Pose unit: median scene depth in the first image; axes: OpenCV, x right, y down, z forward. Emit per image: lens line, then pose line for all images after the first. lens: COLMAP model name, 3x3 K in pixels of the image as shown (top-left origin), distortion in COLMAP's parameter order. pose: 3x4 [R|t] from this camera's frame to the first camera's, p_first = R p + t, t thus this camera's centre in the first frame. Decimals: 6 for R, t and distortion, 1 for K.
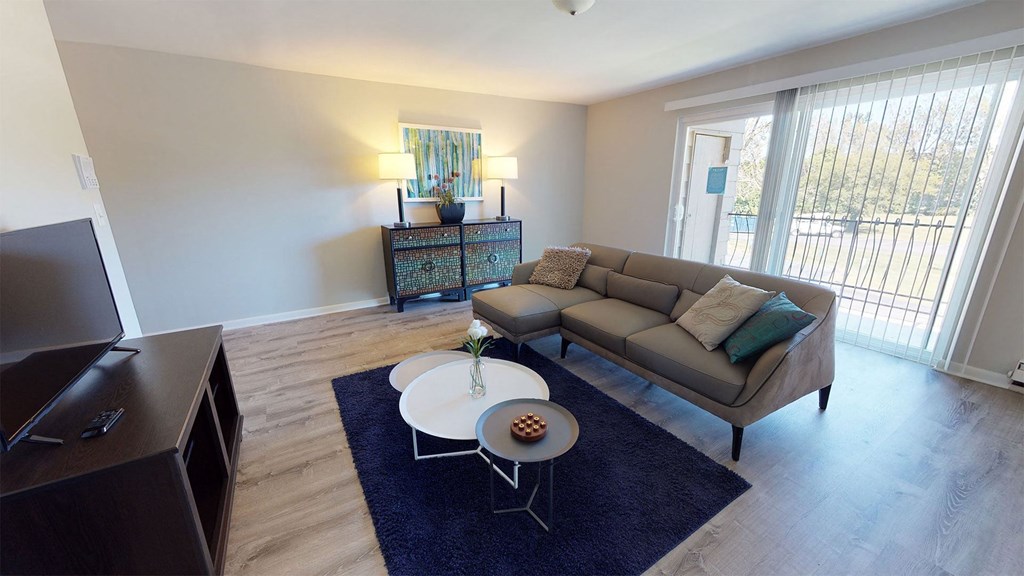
lens RADIAL K [[370.0, 0, 512.5], [0, 370.0, 293.1], [0, 0, 1]] dist [0.000065, 0.000091]
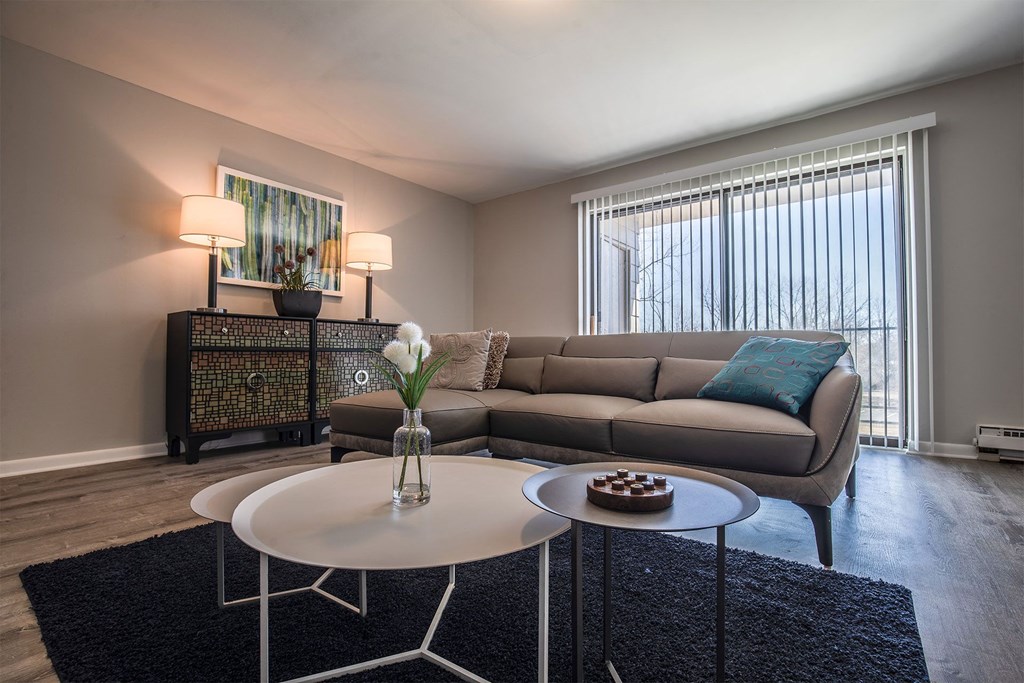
lens RADIAL K [[468.5, 0, 512.0], [0, 468.5, 341.5], [0, 0, 1]] dist [-0.032178, 0.013732]
pose [[0.938212, 0.004343, 0.346033, -0.096202], [0.099771, 0.954069, -0.282486, 0.120108], [-0.331366, 0.299556, 0.894686, 0.175209]]
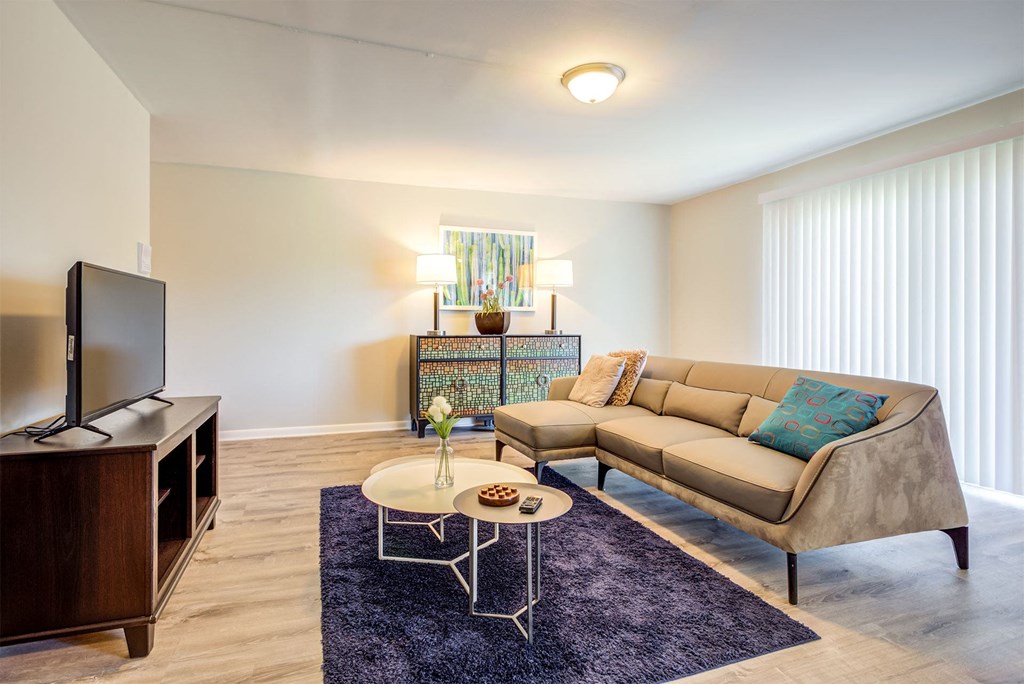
lens RADIAL K [[523.2, 0, 511.2], [0, 523.2, 321.2], [0, 0, 1]] dist [0.036171, 0.000332]
pose [[0.978090, 0.002966, -0.208163, 0.132045], [-0.060502, 0.960792, -0.270589, 0.105463], [0.199199, 0.277255, 0.939920, -0.120089]]
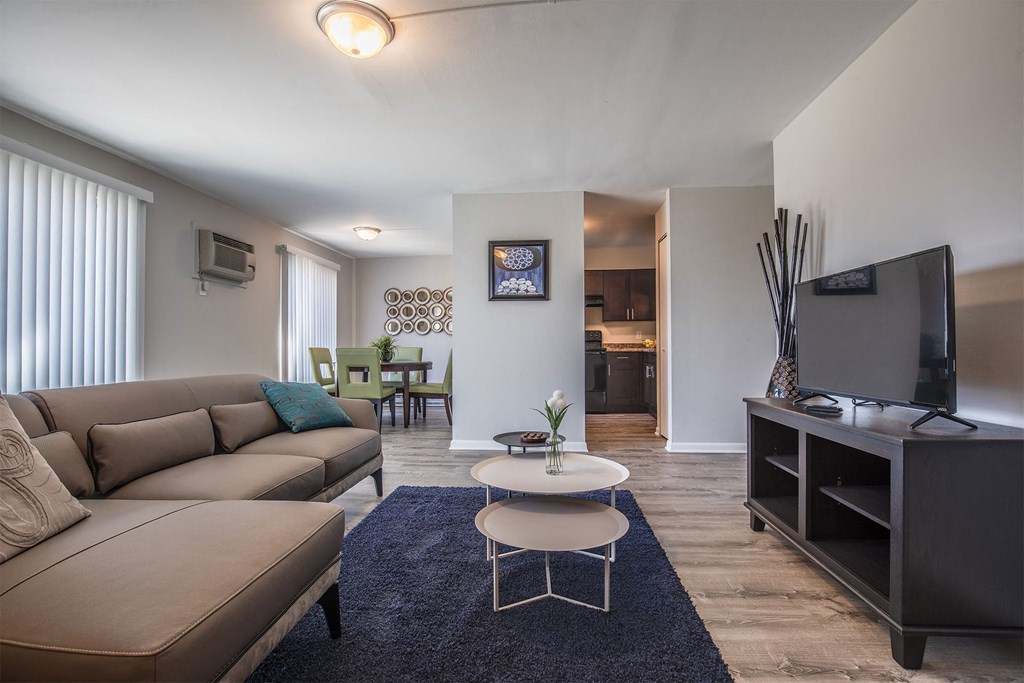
lens RADIAL K [[468.5, 0, 512.0], [0, 468.5, 341.5], [0, 0, 1]] dist [-0.032178, 0.013732]
pose [[-0.793365, 0.010478, 0.608656, -0.353607], [0.171788, 0.963067, 0.207342, -0.147584], [-0.584005, 0.269057, -0.765863, 0.862071]]
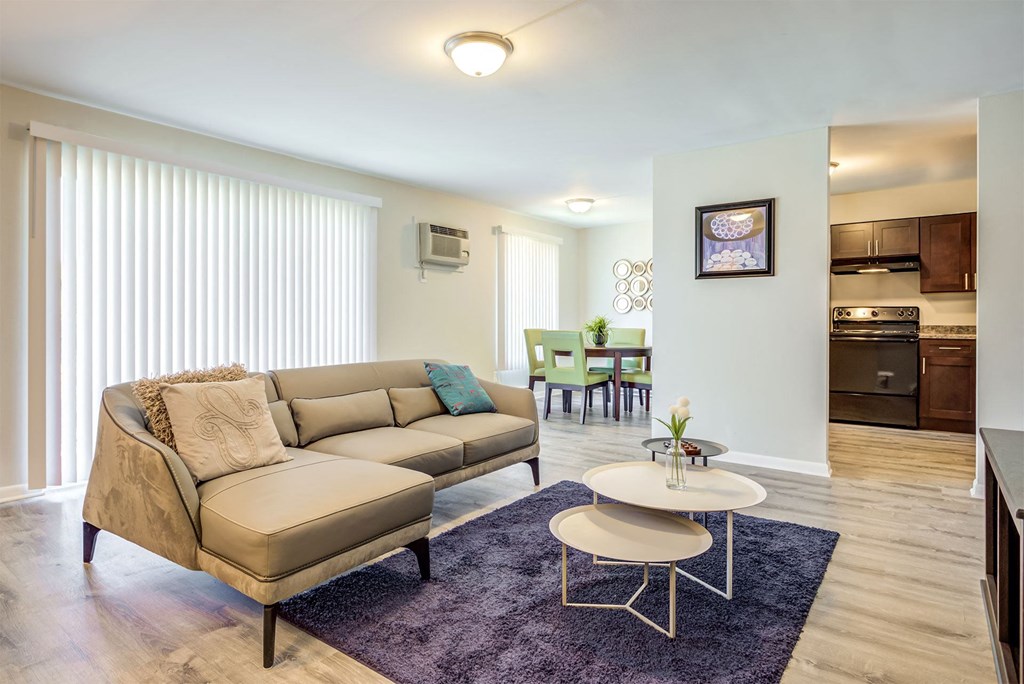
lens RADIAL K [[572.7, 0, 488.2], [0, 572.7, 320.5], [0, 0, 1]] dist [-0.002927, 0.017419]
pose [[-0.341839, -0.001793, 0.939757, -0.560822], [0.259988, 0.960787, 0.096405, -0.156688], [-0.903079, 0.277280, -0.327968, 0.784151]]
